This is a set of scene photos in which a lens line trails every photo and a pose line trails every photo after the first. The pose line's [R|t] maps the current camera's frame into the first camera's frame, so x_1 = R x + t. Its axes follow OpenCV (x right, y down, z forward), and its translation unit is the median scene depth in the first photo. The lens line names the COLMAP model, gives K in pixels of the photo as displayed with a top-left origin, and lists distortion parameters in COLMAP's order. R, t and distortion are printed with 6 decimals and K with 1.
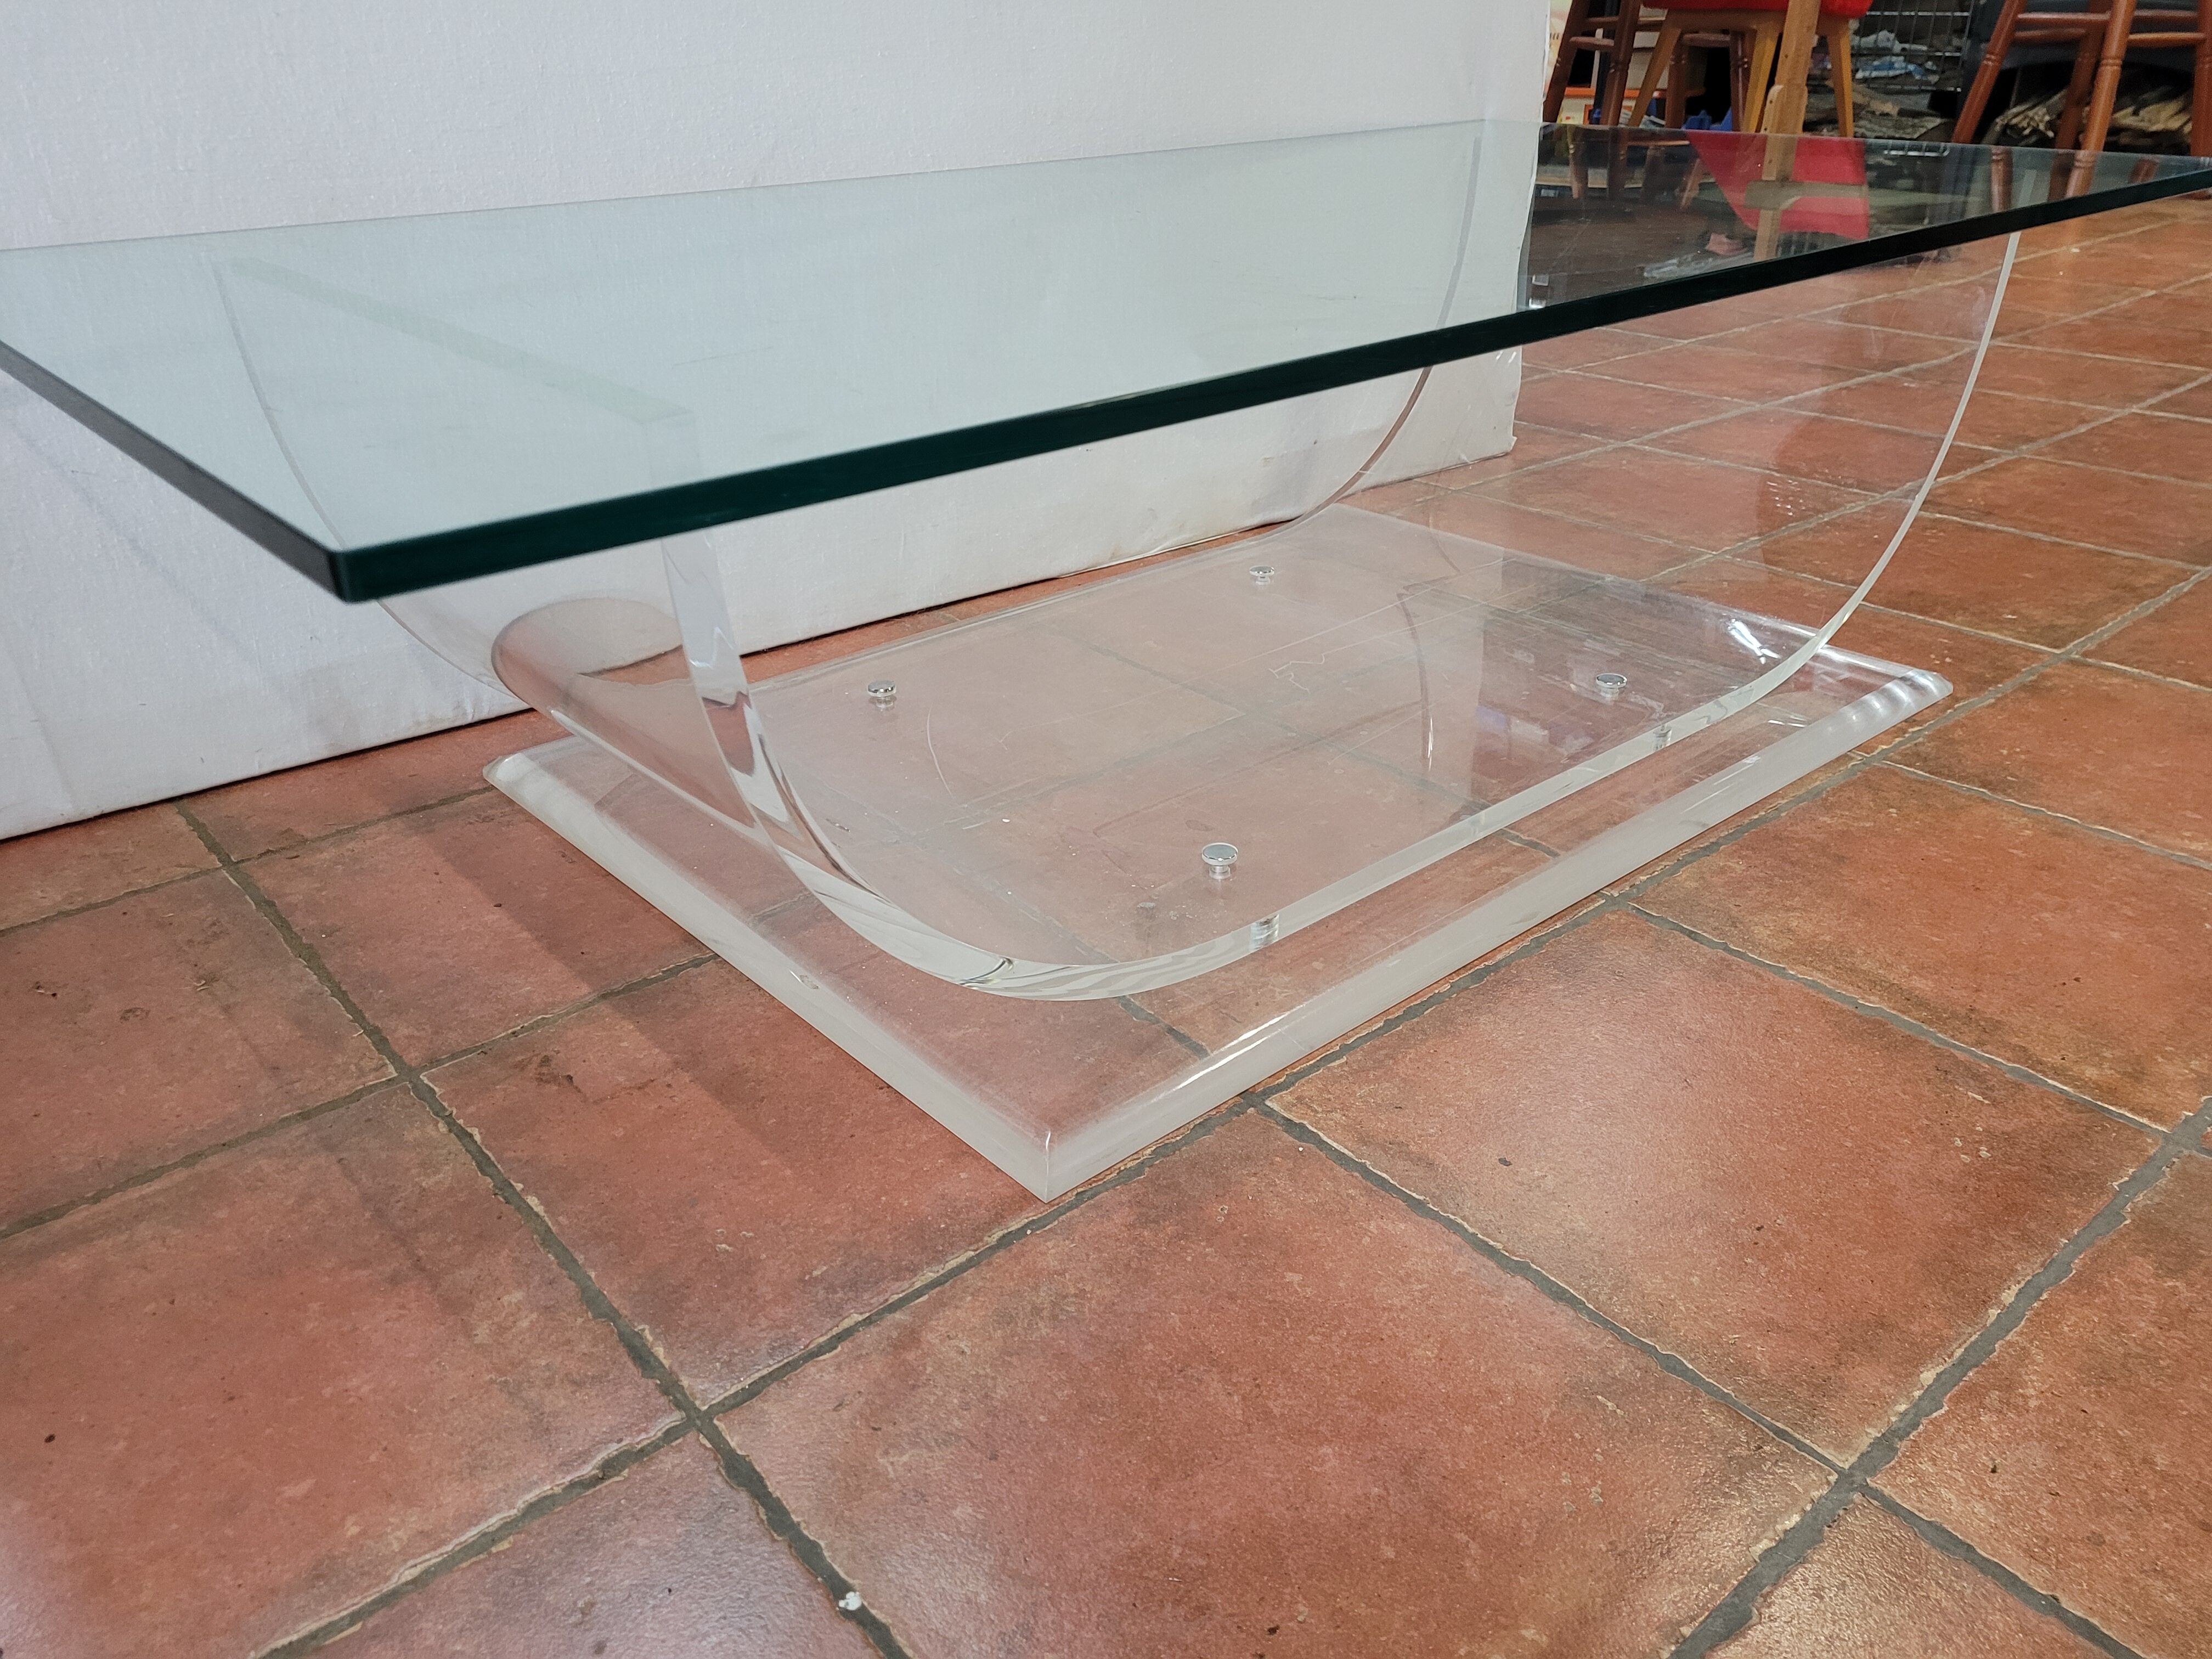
lens RADIAL K [[1663.8, 0, 1105.1], [0, 1663.8, 822.1], [0, 0, 1]] dist [0.056113, -0.048770]
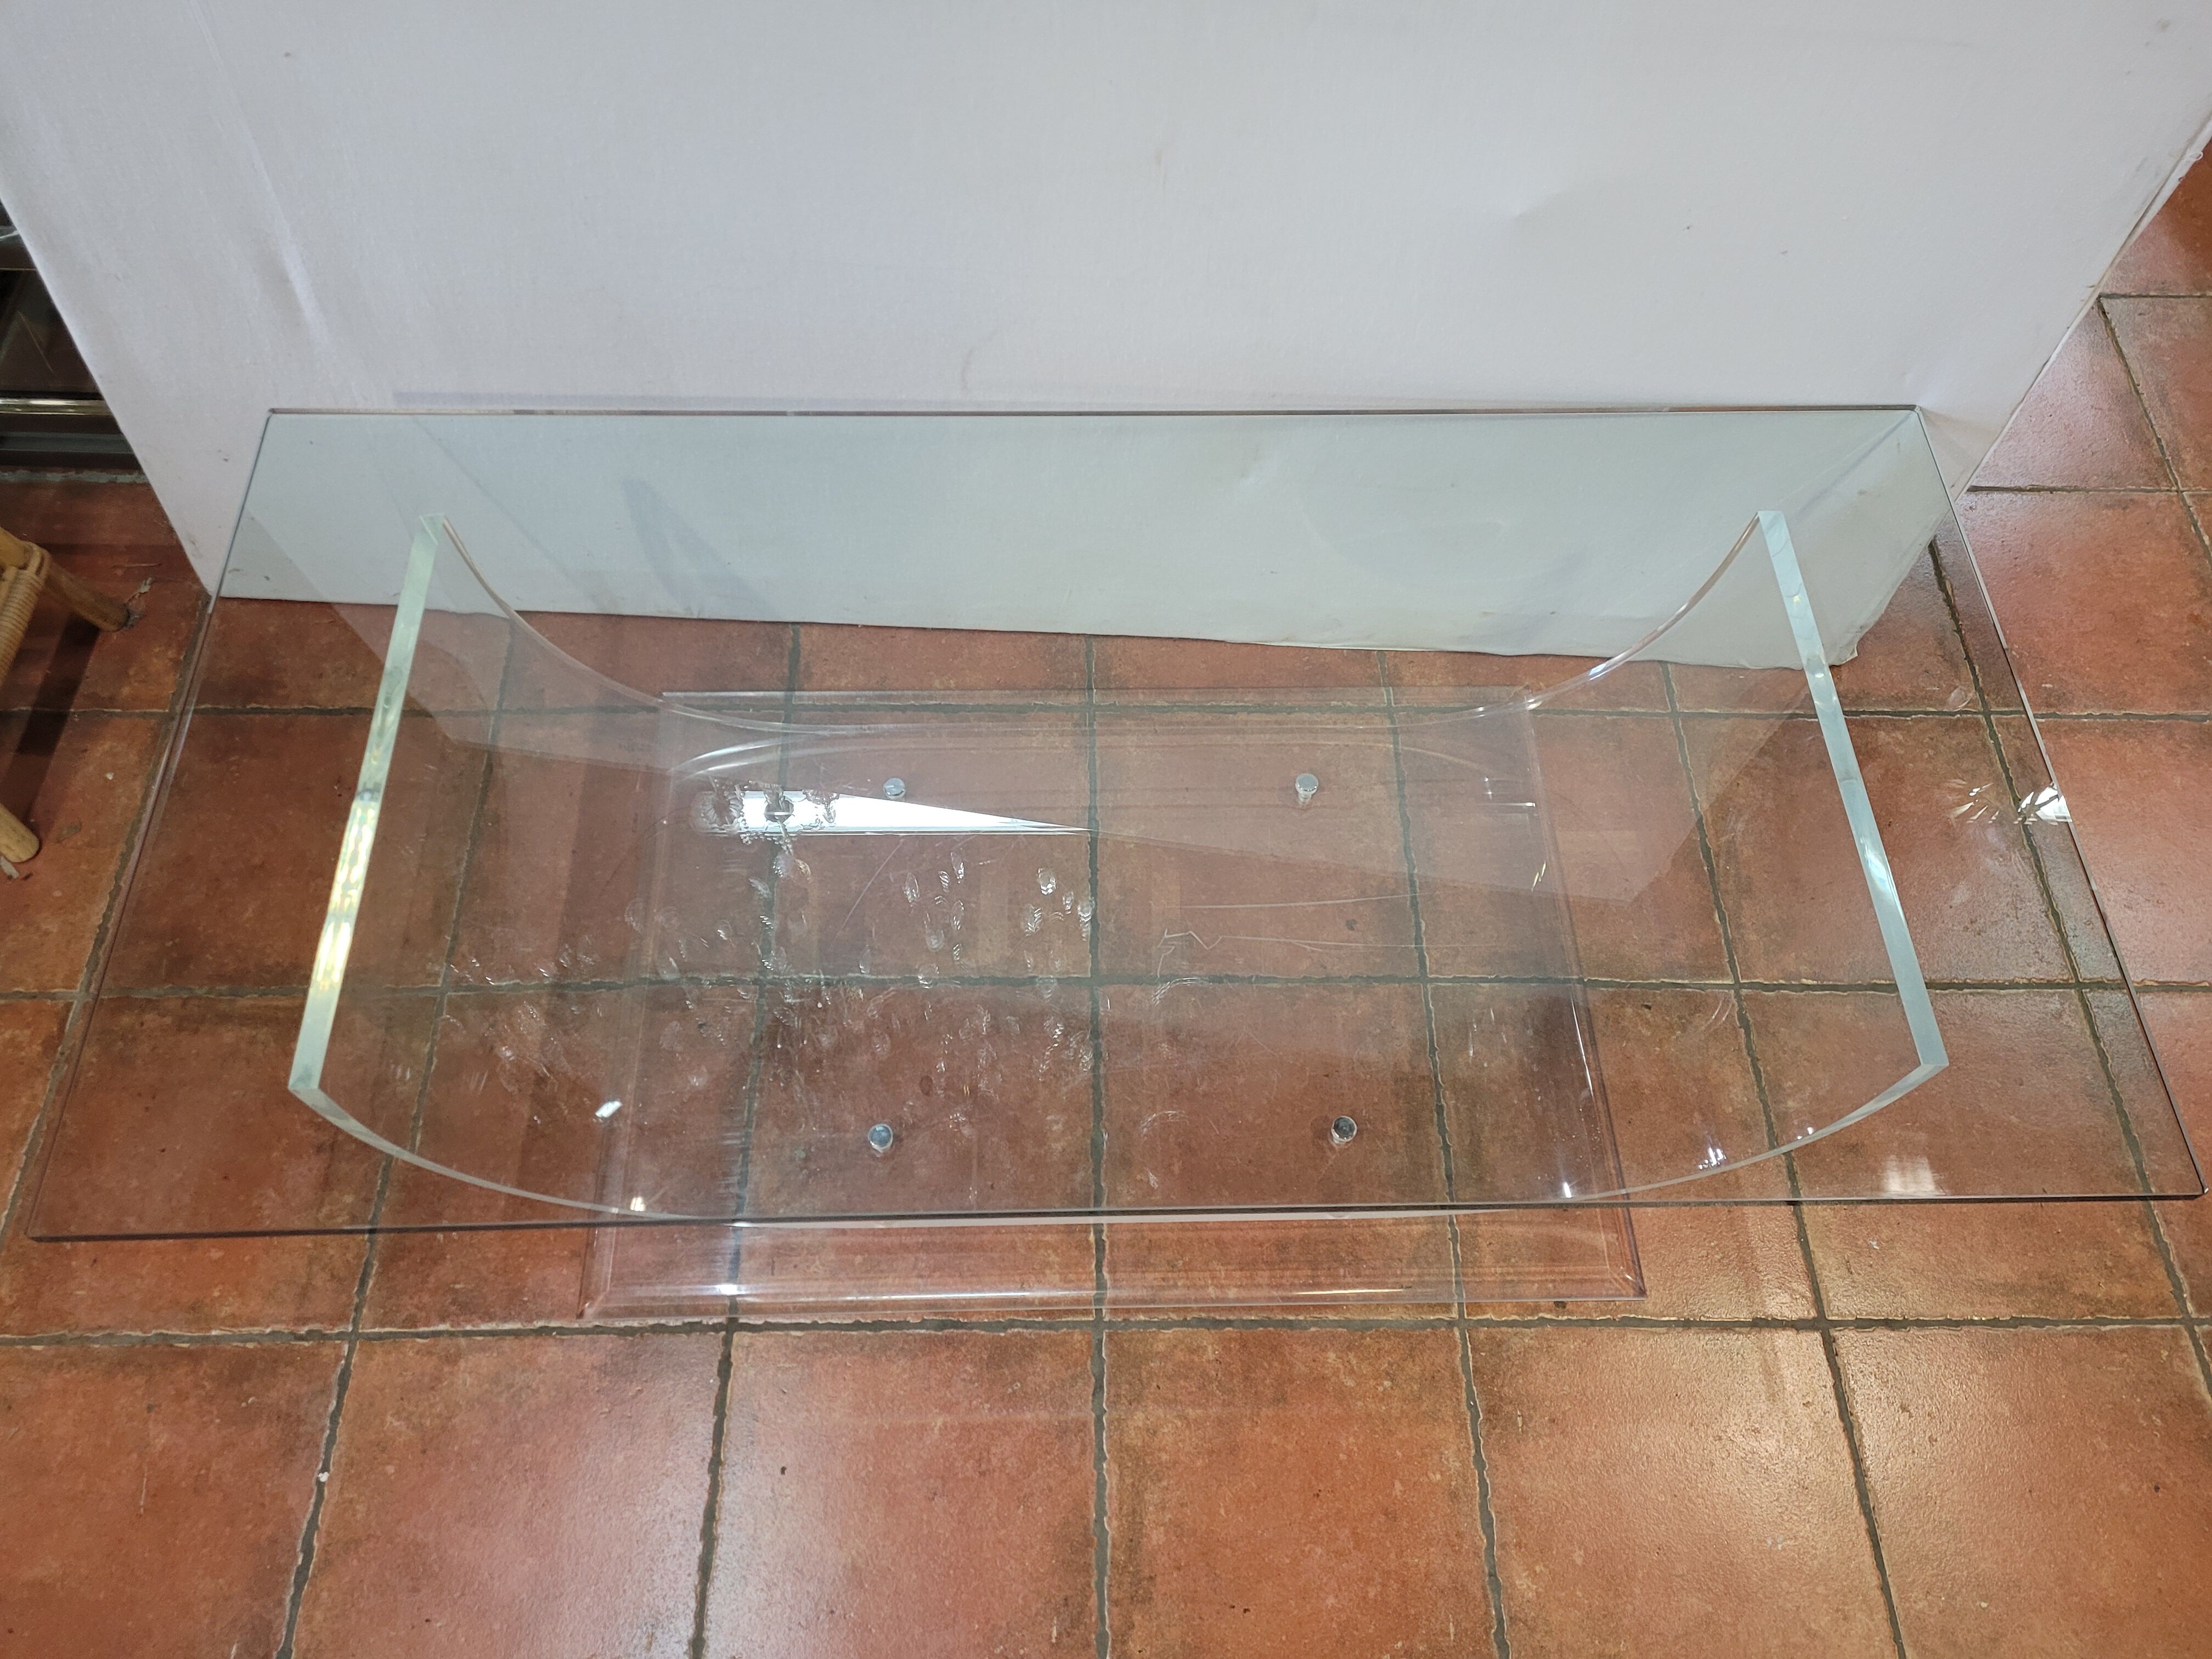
lens RADIAL K [[1663.8, 0, 1108.3], [0, 1663.8, 815.0], [0, 0, 1]] dist [0.056113, -0.048770]
pose [[0.767643, 0.571240, -0.290532, 0.548603], [-0.320789, 0.734946, 0.597452, -1.276962], [0.554814, -0.365431, 0.747424, 0.133738]]
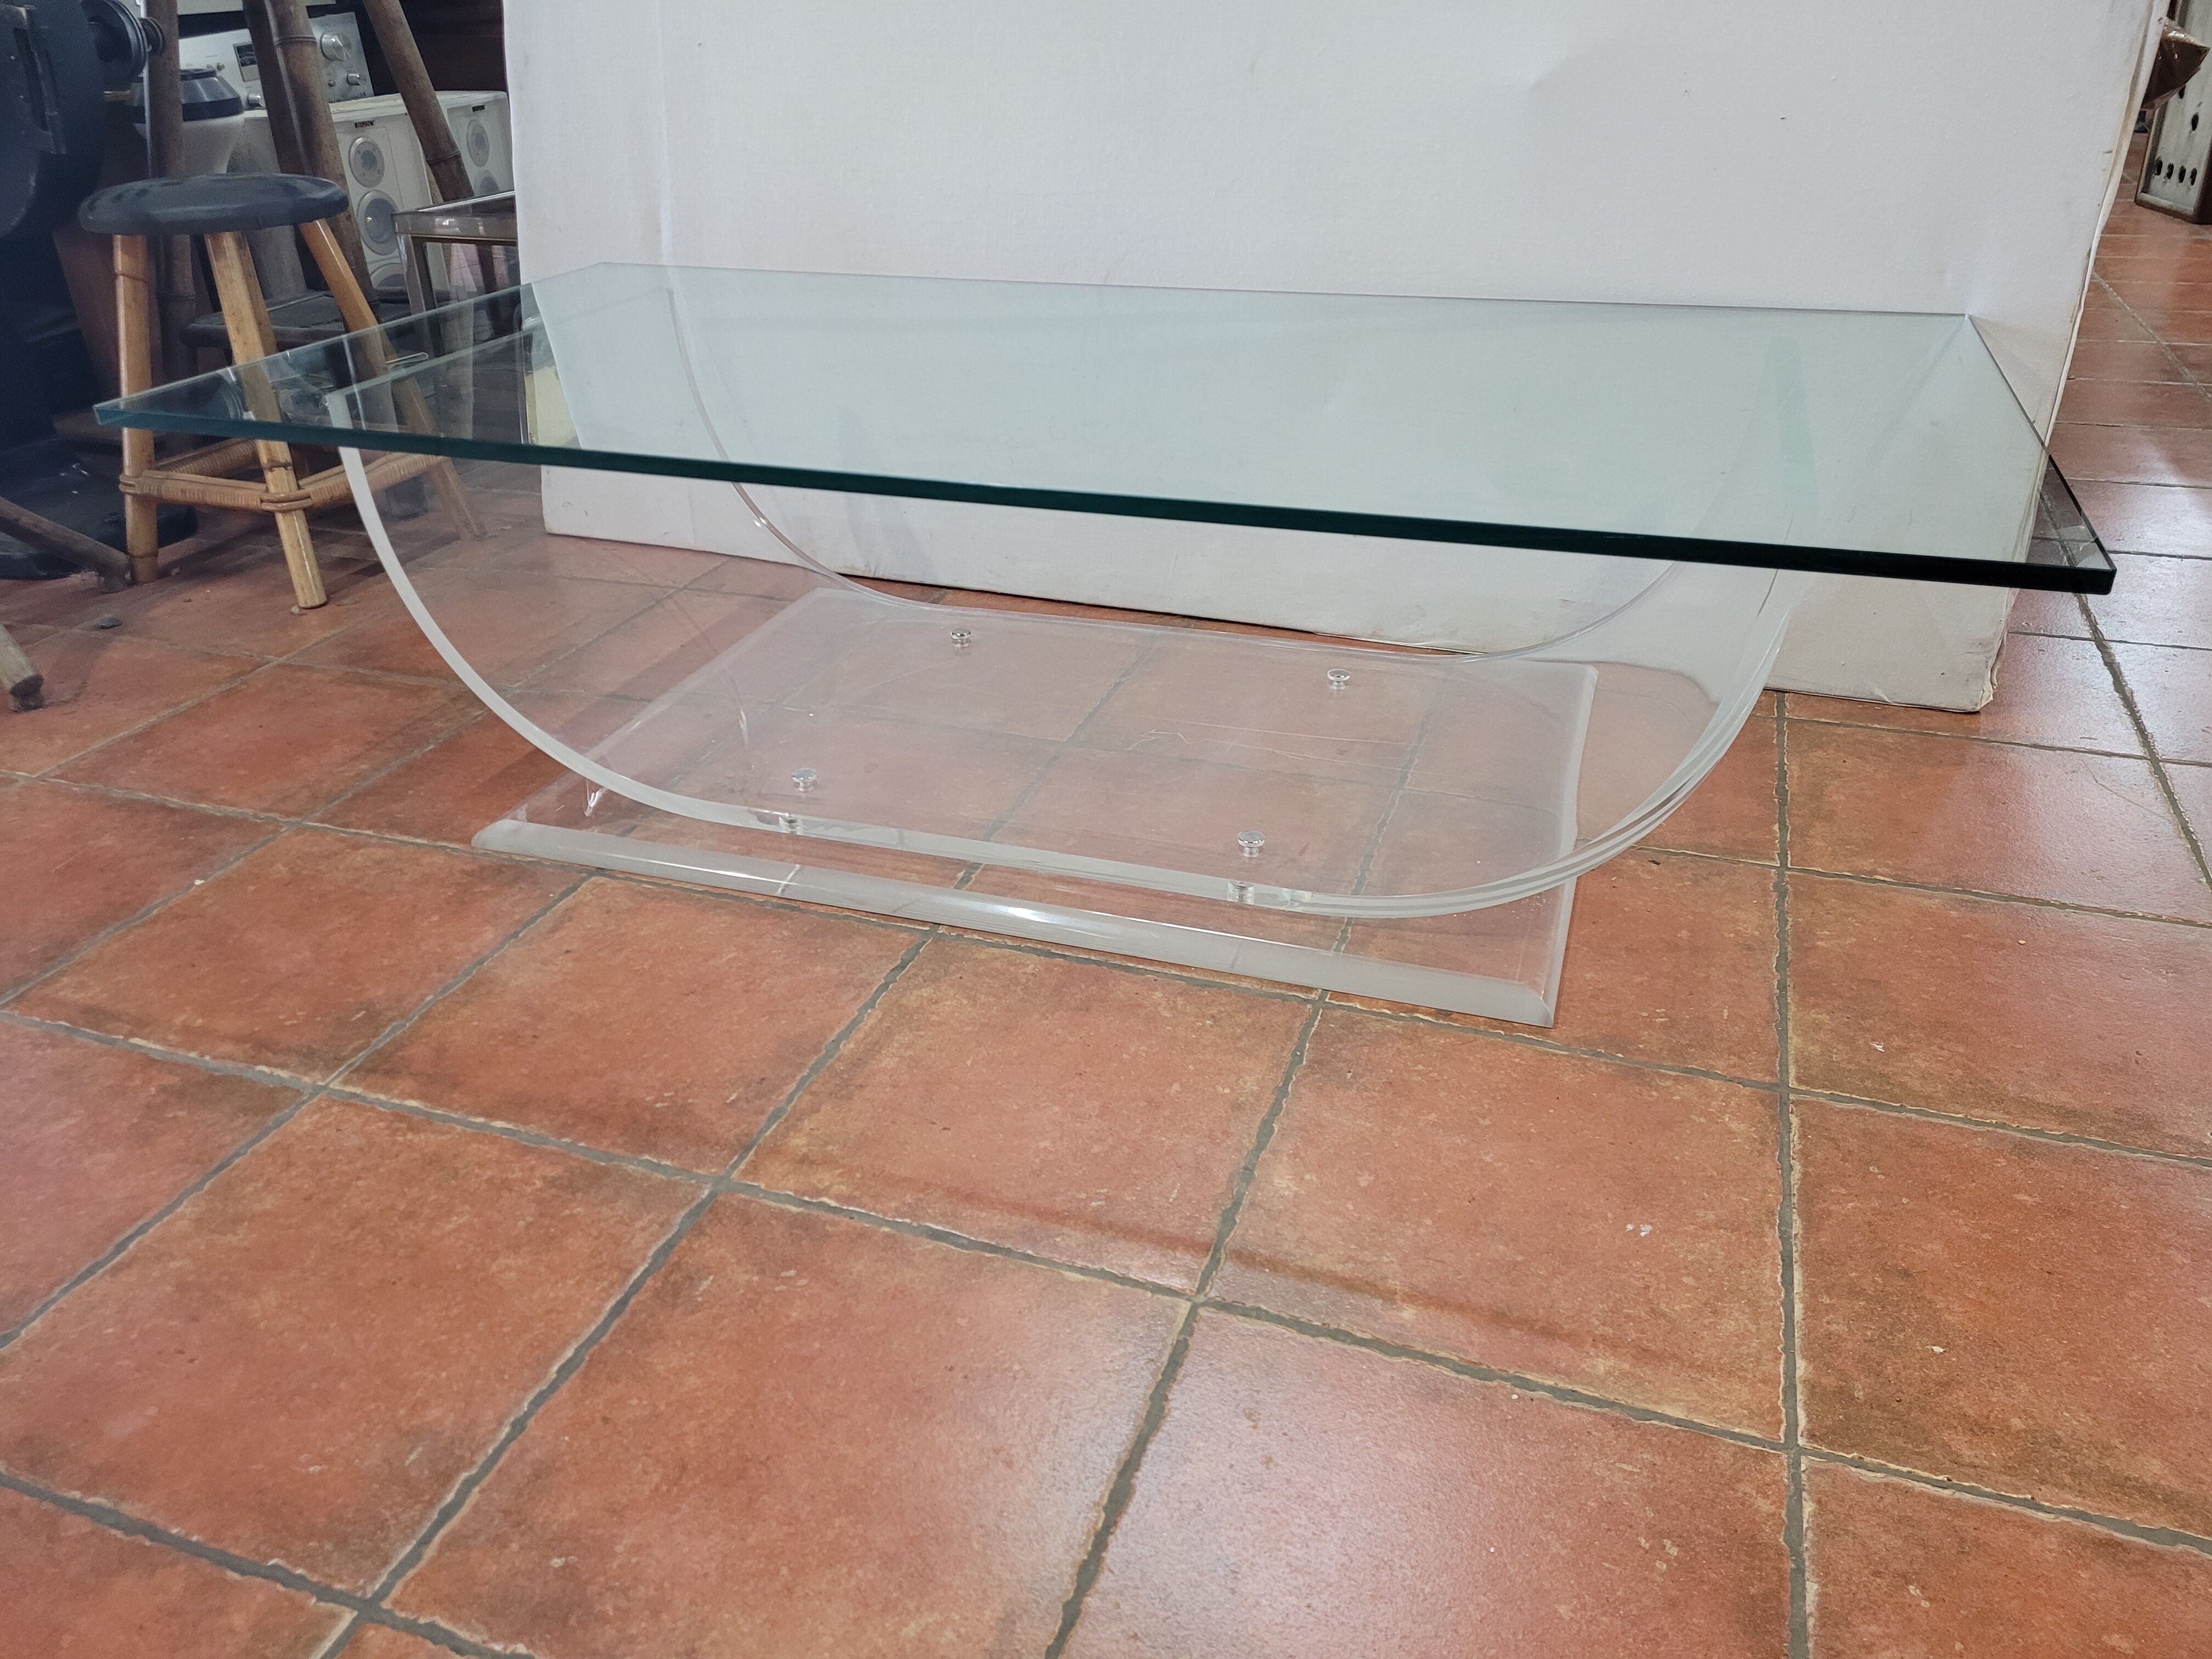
lens RADIAL K [[1663.8, 0, 1096.3], [0, 1663.8, 798.5], [0, 0, 1]] dist [0.056113, -0.048770]
pose [[0.491666, 0.394189, -0.776453, 1.532205], [-0.374409, 0.900738, 0.220202, -0.436143], [0.786182, 0.182446, 0.590450, 0.374441]]
